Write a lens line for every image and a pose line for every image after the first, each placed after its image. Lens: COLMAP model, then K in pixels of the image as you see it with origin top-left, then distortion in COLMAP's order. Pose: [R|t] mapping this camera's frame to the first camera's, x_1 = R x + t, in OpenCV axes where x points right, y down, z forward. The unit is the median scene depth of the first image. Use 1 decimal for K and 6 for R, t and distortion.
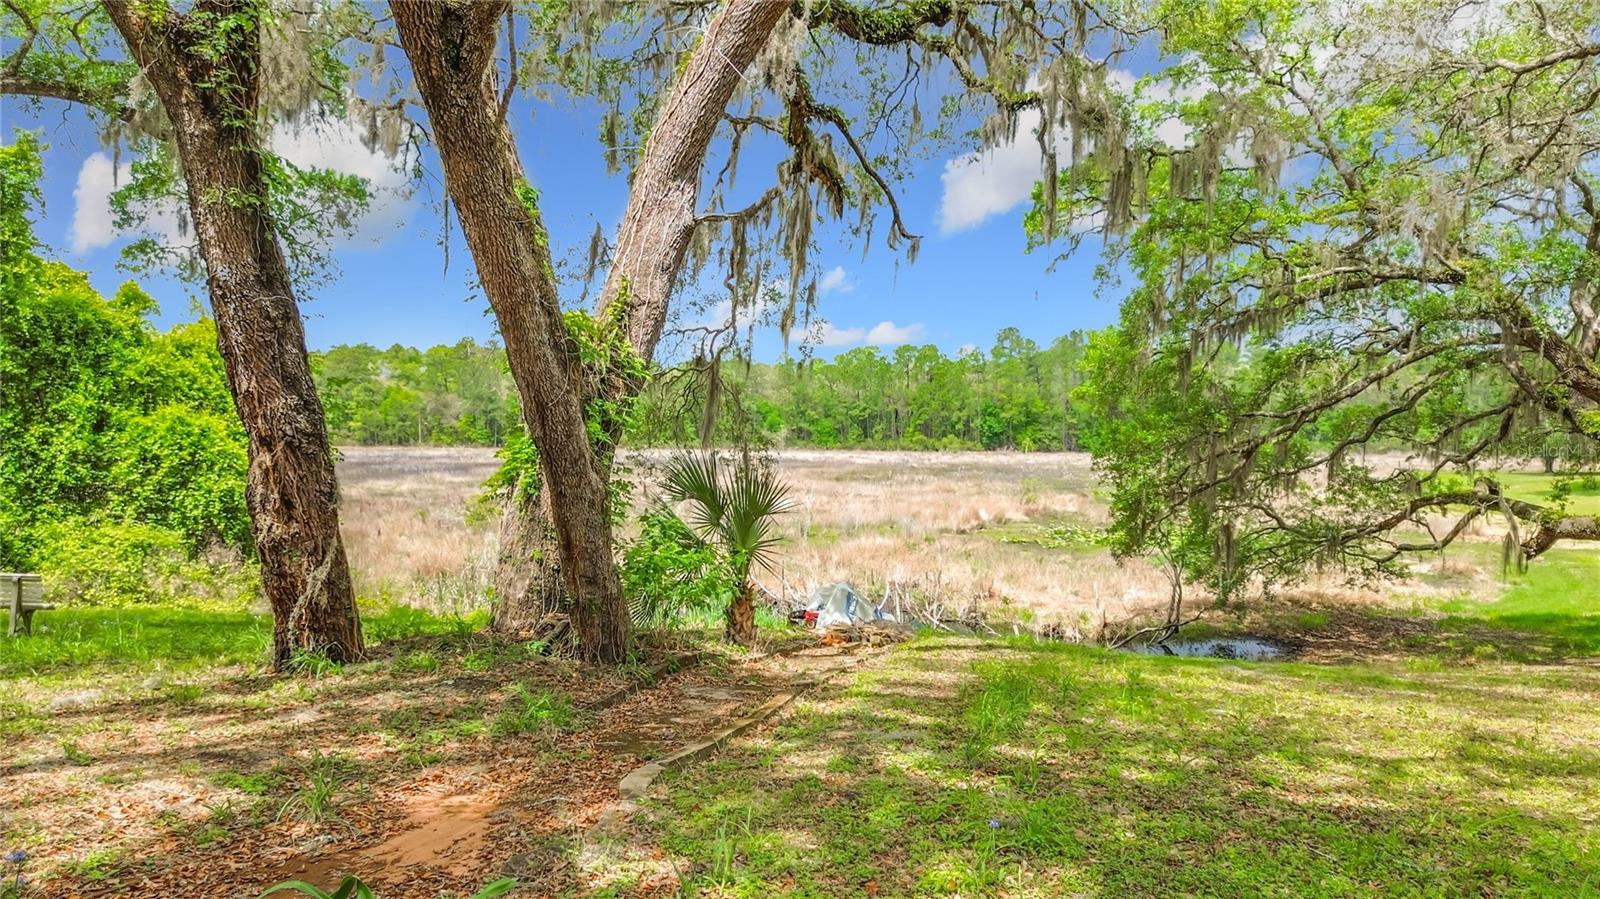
lens RADIAL K [[1123.0, 0, 797.3], [0, 1123.0, 477.1], [0, 0, 1]] dist [0.104992, -0.122910]
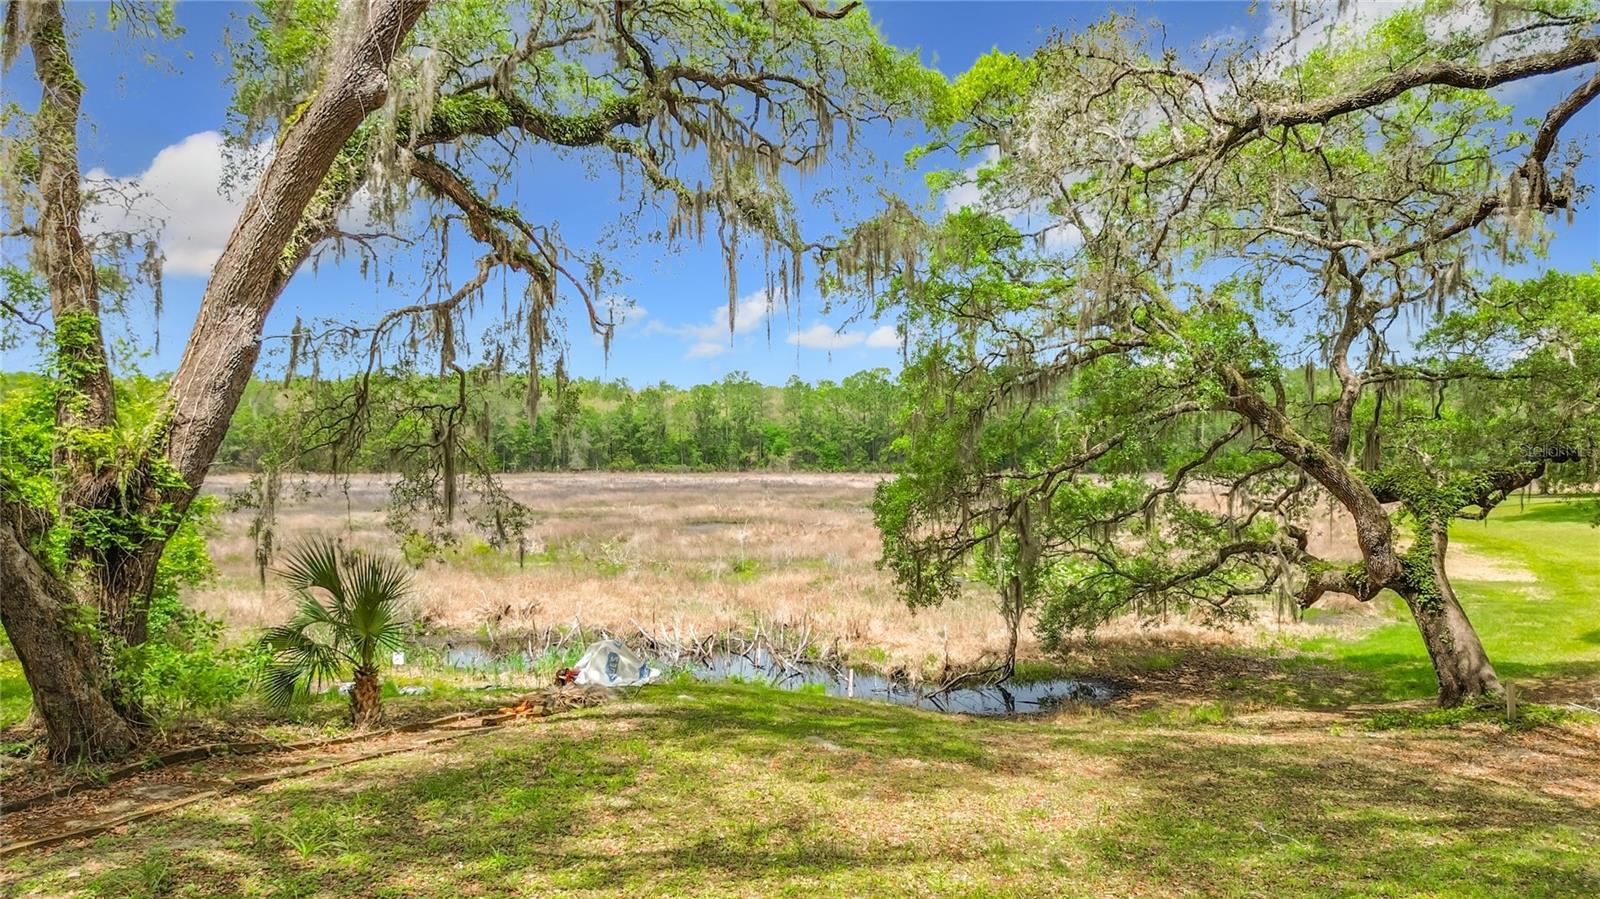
lens RADIAL K [[1127.3, 0, 803.2], [0, 1127.3, 481.5], [0, 0, 1]] dist [0.163736, -0.261575]
pose [[0.999710, -0.008912, -0.022369, 0.151122], [0.008623, 0.999878, -0.012997, -0.023864], [0.022482, 0.012801, 0.999665, -0.032727]]
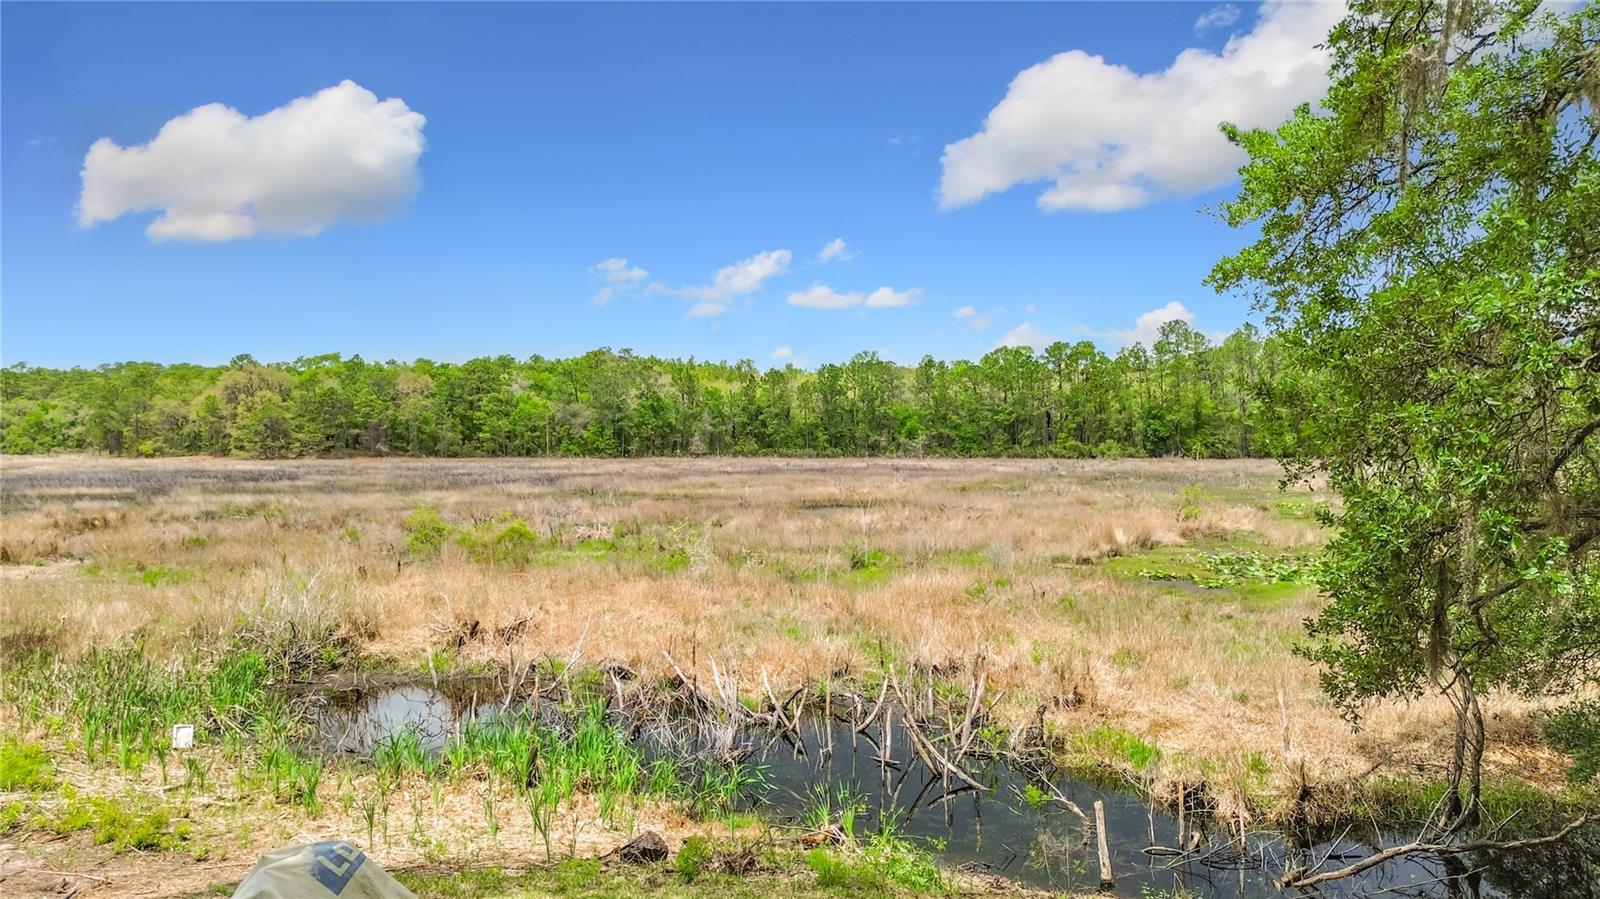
lens RADIAL K [[1130.1, 0, 816.1], [0, 1130.1, 442.6], [0, 0, 1]] dist [0.109028, -0.128433]
pose [[0.991990, -0.008546, -0.126028, 0.121486], [0.003434, 0.999165, -0.040718, 0.004100], [0.126271, 0.039959, 0.991191, 0.455337]]
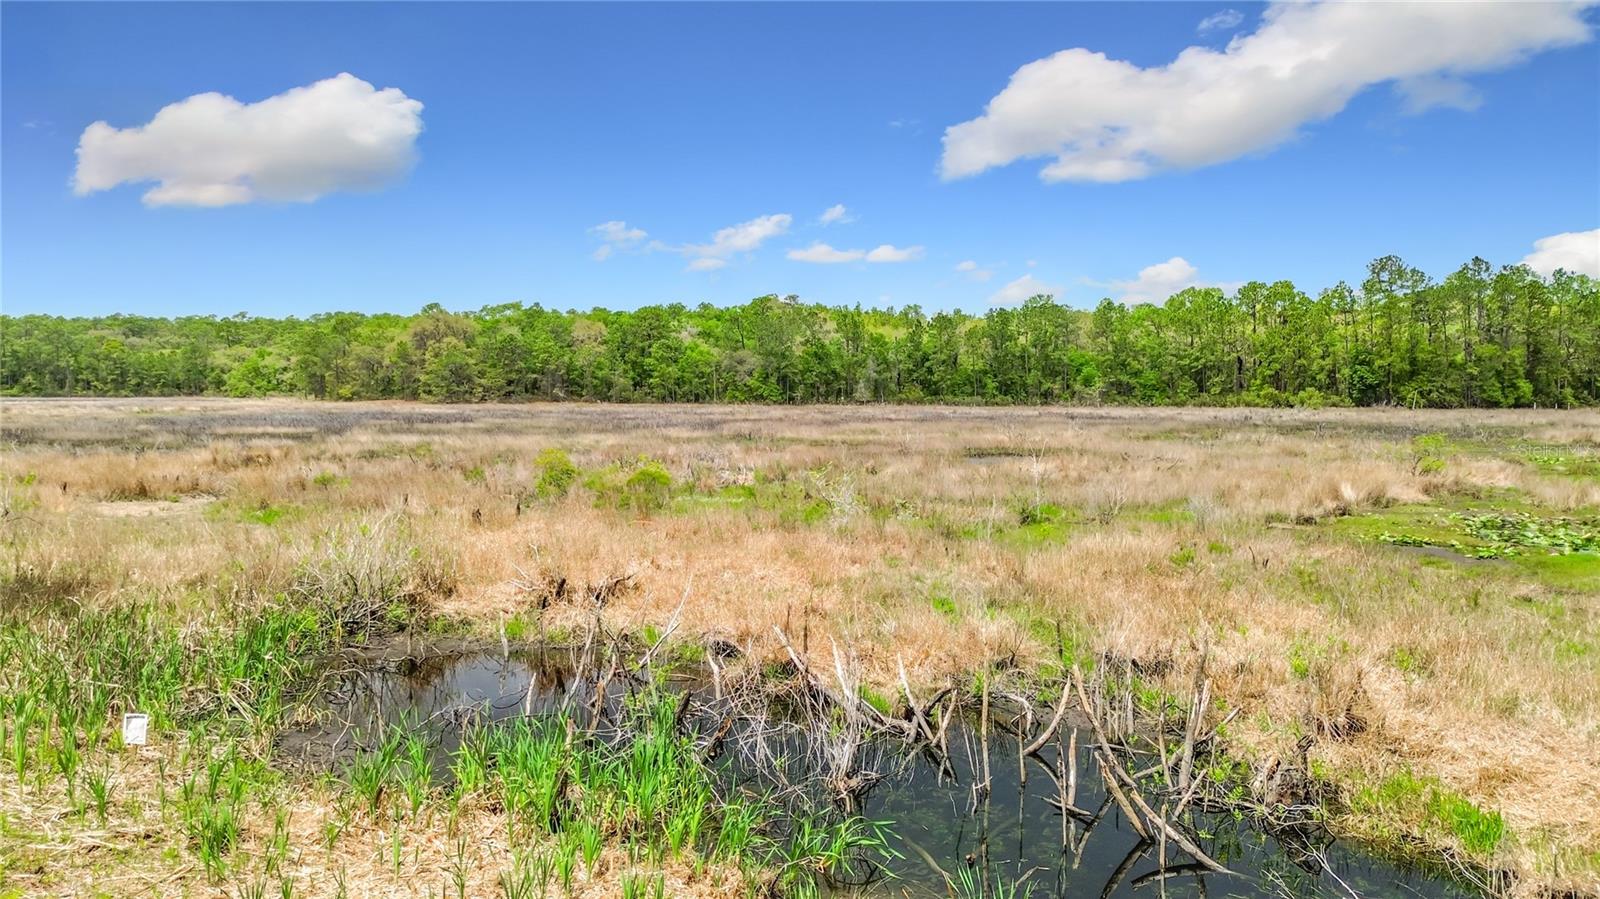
lens RADIAL K [[1130.1, 0, 816.1], [0, 1130.1, 442.6], [0, 0, 1]] dist [0.109028, -0.128433]
pose [[0.962499, 0.007769, -0.271175, 0.107095], [-0.006942, 0.999968, 0.004009, 0.011667], [0.271197, -0.001976, 0.962522, 0.607156]]
